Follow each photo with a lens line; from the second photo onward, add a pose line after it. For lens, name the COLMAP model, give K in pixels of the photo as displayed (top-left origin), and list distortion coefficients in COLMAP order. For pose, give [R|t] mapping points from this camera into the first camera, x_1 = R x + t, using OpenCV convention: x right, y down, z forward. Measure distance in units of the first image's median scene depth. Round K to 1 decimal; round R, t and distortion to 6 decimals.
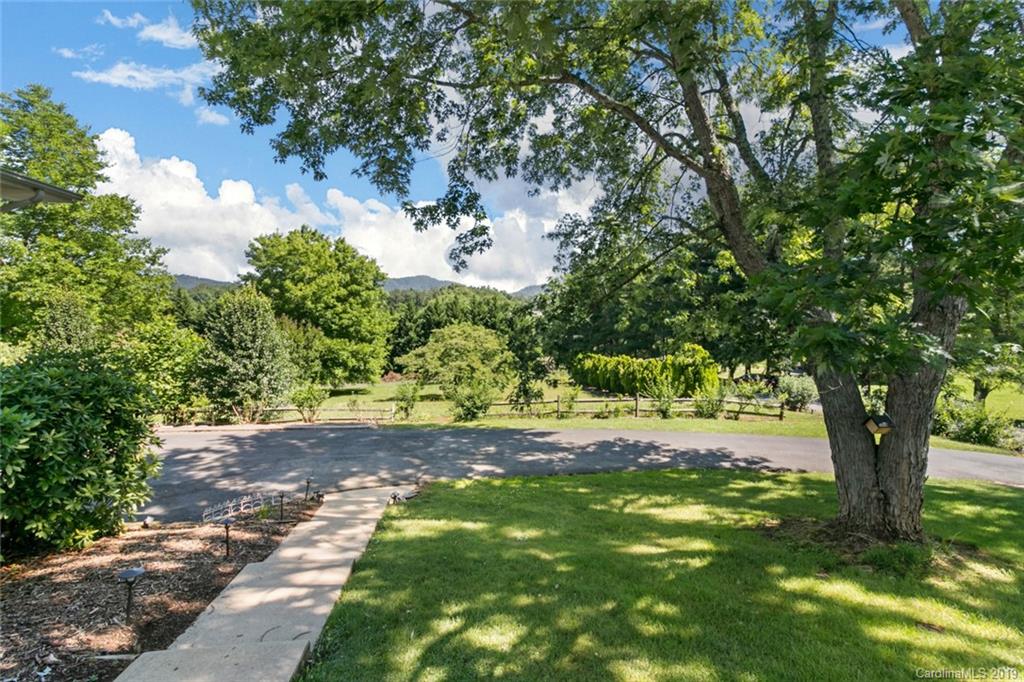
lens RADIAL K [[463.1, 0, 510.5], [0, 463.1, 335.5], [0, 0, 1]] dist [0.002526, 0.000660]
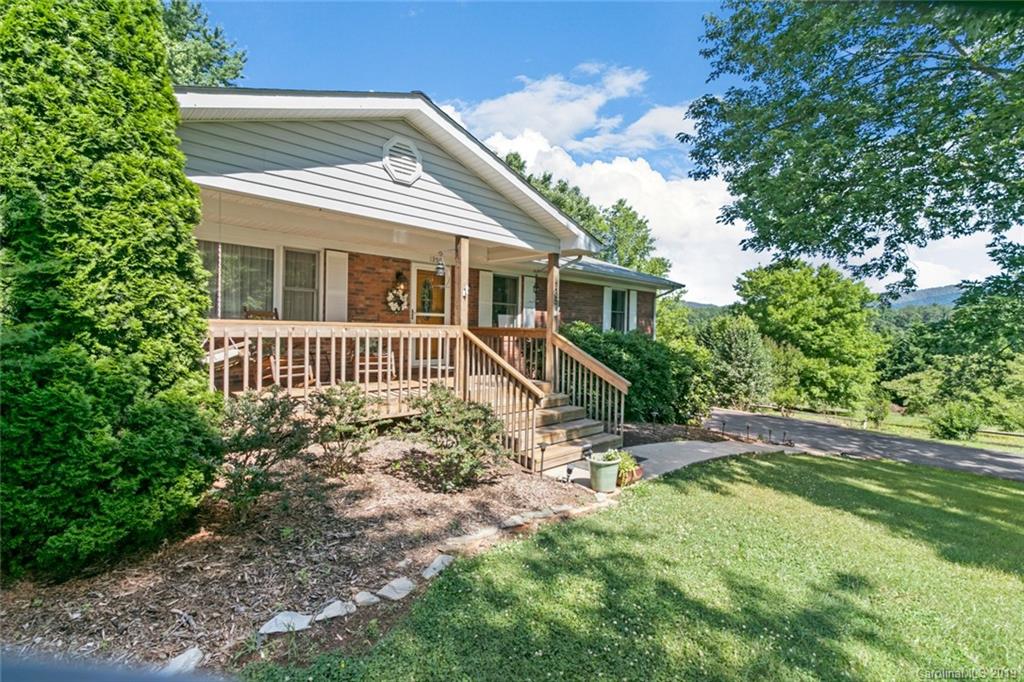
lens RADIAL K [[463.1, 0, 510.5], [0, 463.1, 335.5], [0, 0, 1]] dist [0.002526, 0.000660]
pose [[0.581832, 0.014634, -0.813177, 0.083487], [-0.050187, 0.998579, -0.017939, 0.006528], [0.811759, 0.051249, 0.581740, -0.194383]]
